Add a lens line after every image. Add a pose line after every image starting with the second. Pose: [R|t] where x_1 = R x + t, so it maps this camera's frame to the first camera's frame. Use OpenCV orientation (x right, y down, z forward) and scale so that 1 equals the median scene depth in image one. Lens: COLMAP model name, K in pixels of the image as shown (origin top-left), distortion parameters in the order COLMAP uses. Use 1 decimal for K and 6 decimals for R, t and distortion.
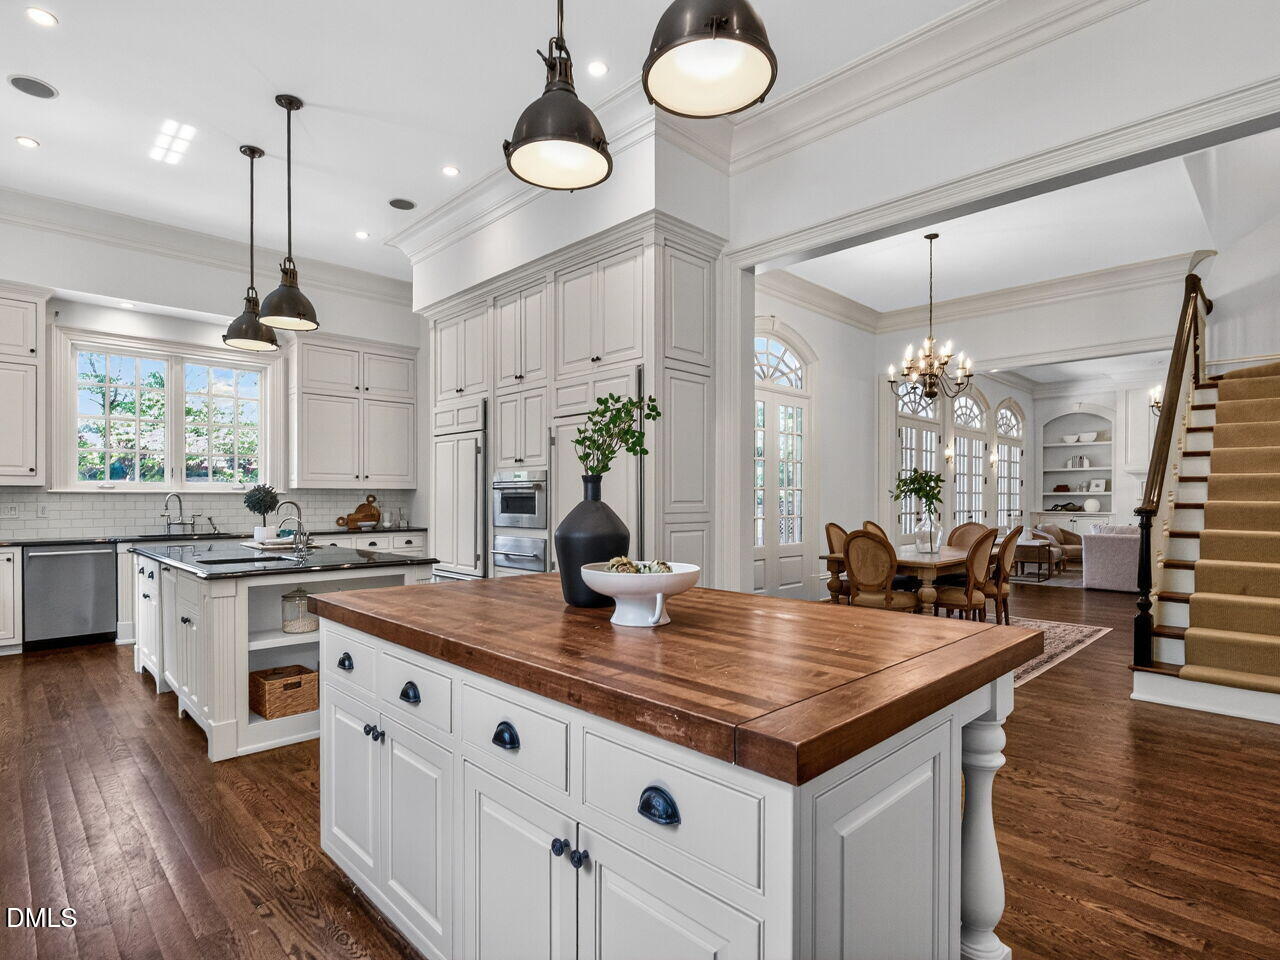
lens RADIAL K [[668.6, 0, 642.1], [0, 668.6, 492.9], [0, 0, 1]] dist [0.000417, 0.000354]
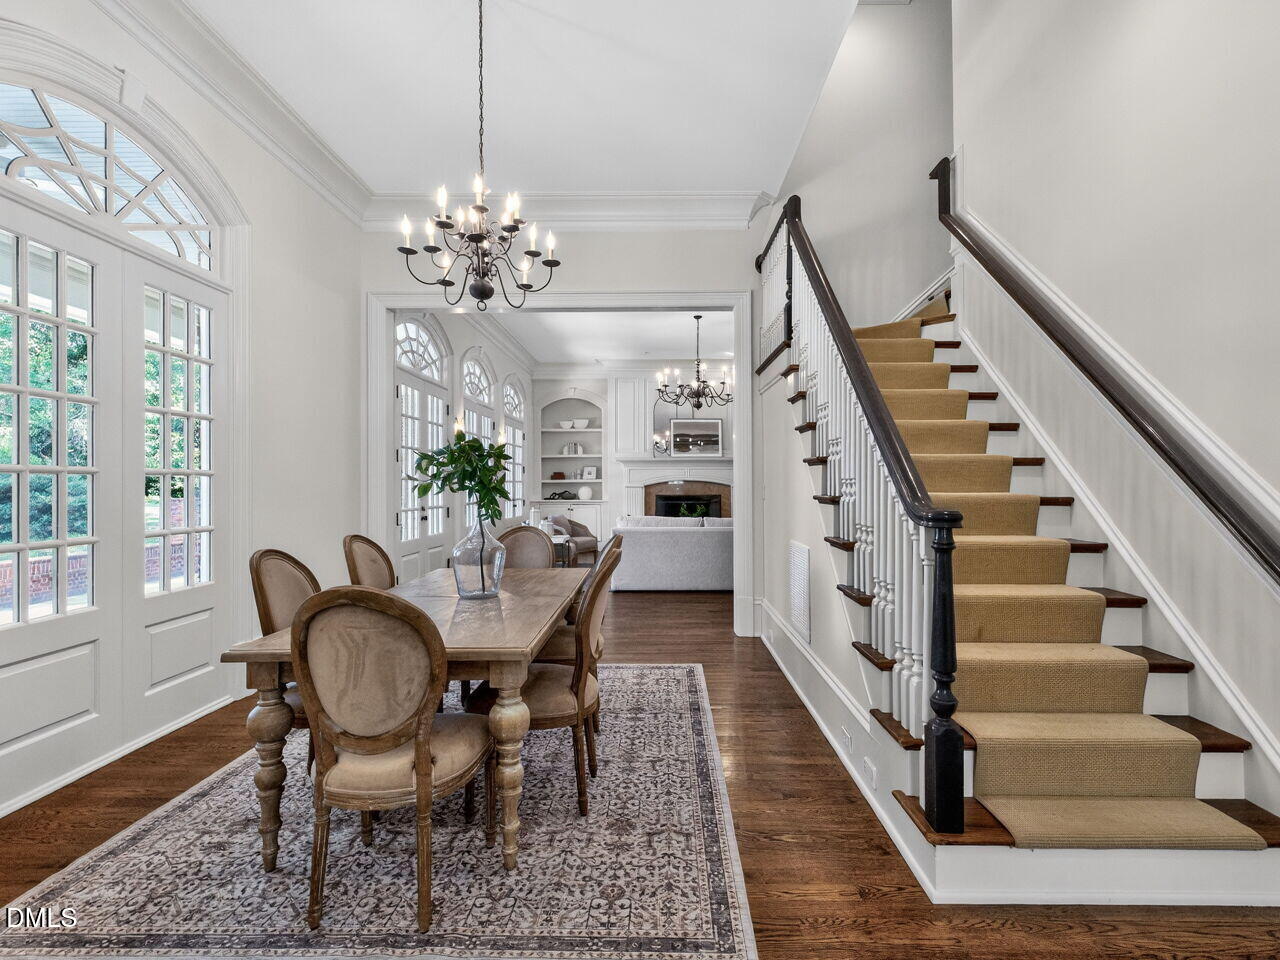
lens RADIAL K [[638.8, 0, 658.6], [0, 638.8, 489.4], [0, 0, 1]] dist [0.001519, 0.000537]
pose [[0.707757, -0.010570, 0.706376, 0.094939], [0.000925, 0.999901, 0.014035, 0.000093], [-0.706455, -0.009280, 0.707697, 0.295970]]
